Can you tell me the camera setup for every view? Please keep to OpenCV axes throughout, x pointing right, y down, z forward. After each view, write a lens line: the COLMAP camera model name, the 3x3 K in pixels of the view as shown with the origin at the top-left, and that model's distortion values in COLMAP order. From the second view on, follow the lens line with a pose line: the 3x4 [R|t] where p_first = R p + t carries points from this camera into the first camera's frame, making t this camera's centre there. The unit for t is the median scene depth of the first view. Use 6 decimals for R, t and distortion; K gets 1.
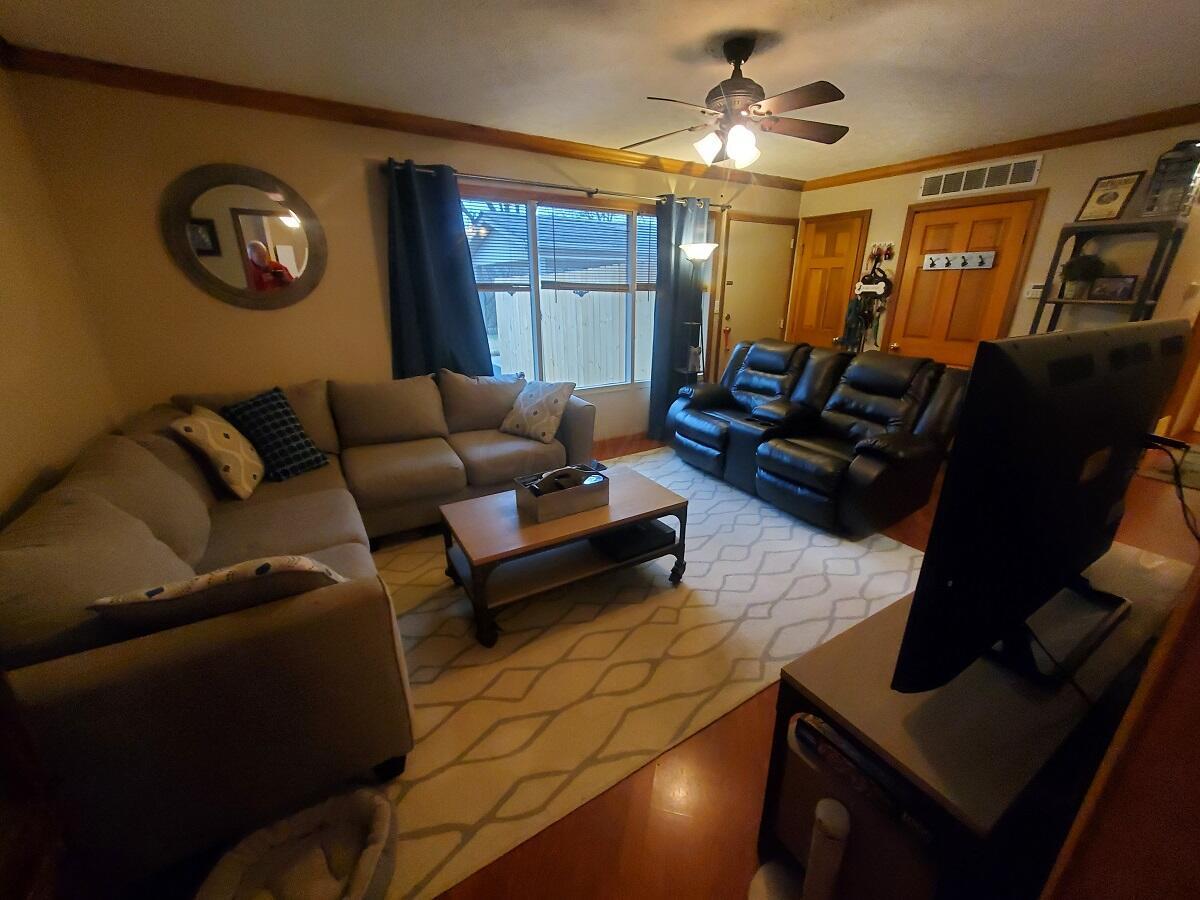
lens RADIAL K [[479.4, 0, 602.5], [0, 479.4, 464.3], [0, 0, 1]] dist [-0.001247, -0.000165]
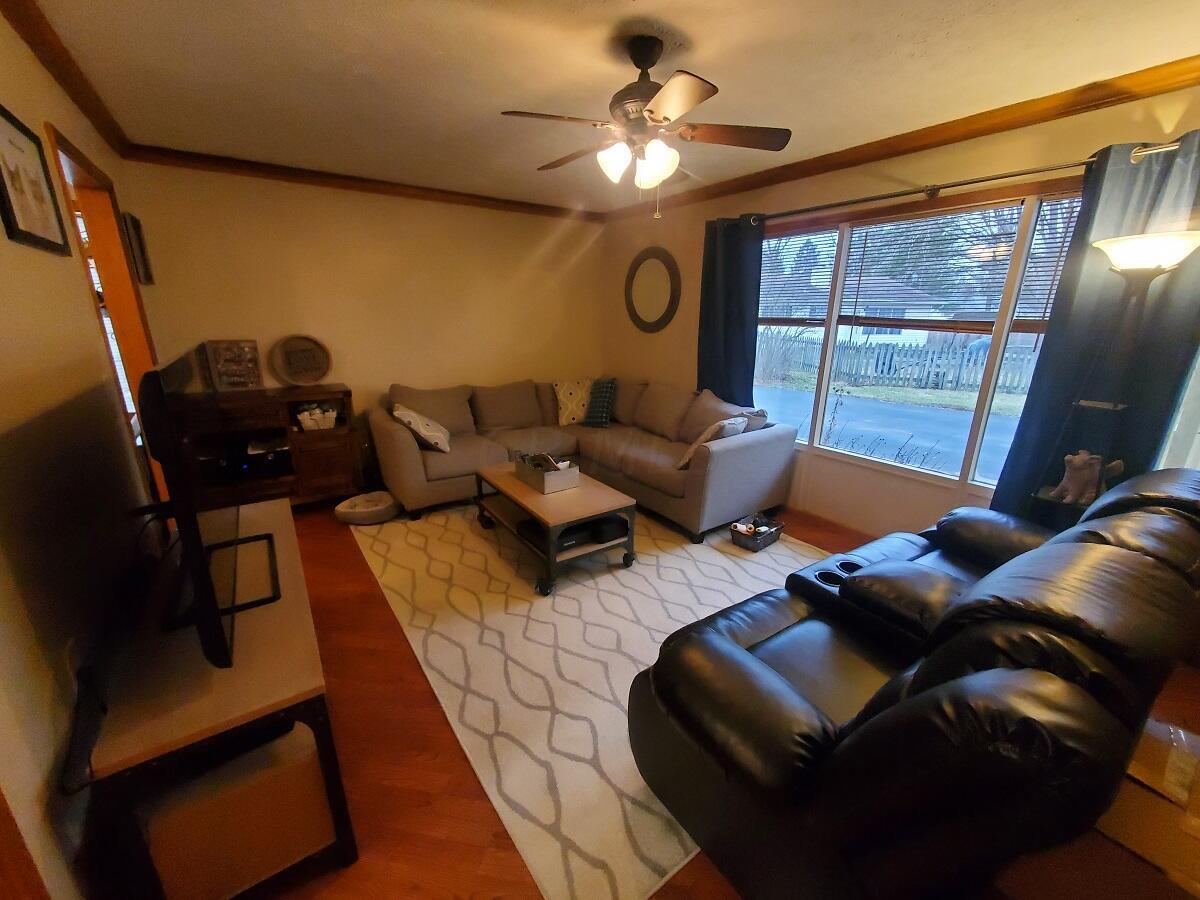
lens RADIAL K [[477.6, 0, 602.9], [0, 477.6, 458.2], [0, 0, 1]] dist [-0.000290, -0.000347]
pose [[0.062712, 0.290382, -0.954854, 1.051058], [-0.357113, 0.899922, 0.250222, -0.322701], [0.931954, 0.325299, 0.160135, 0.831212]]
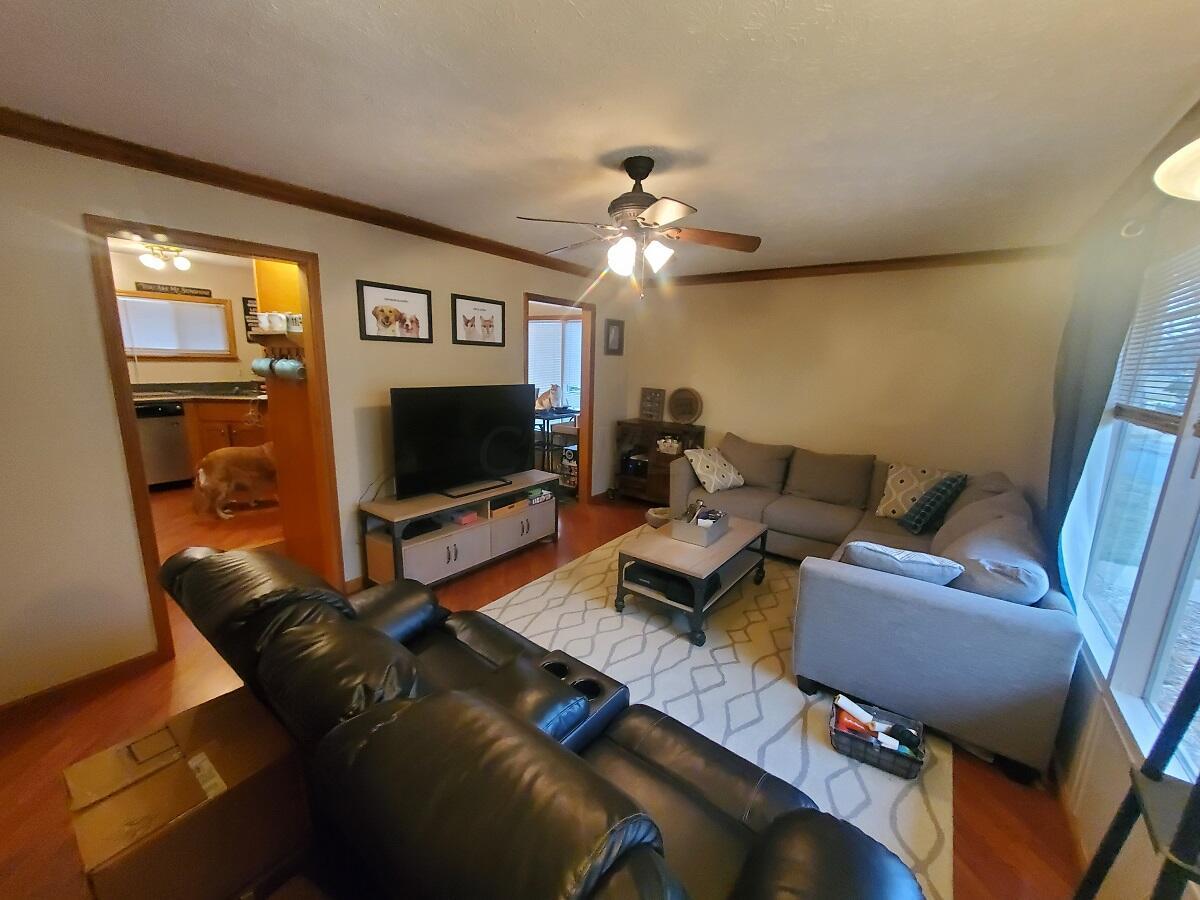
lens RADIAL K [[477.6, 0, 602.9], [0, 477.6, 458.2], [0, 0, 1]] dist [-0.000290, -0.000347]
pose [[-0.929905, 0.047351, -0.364738, 0.607721], [-0.156890, 0.845863, 0.509806, -0.685459], [0.332658, 0.531295, -0.779143, 1.688369]]
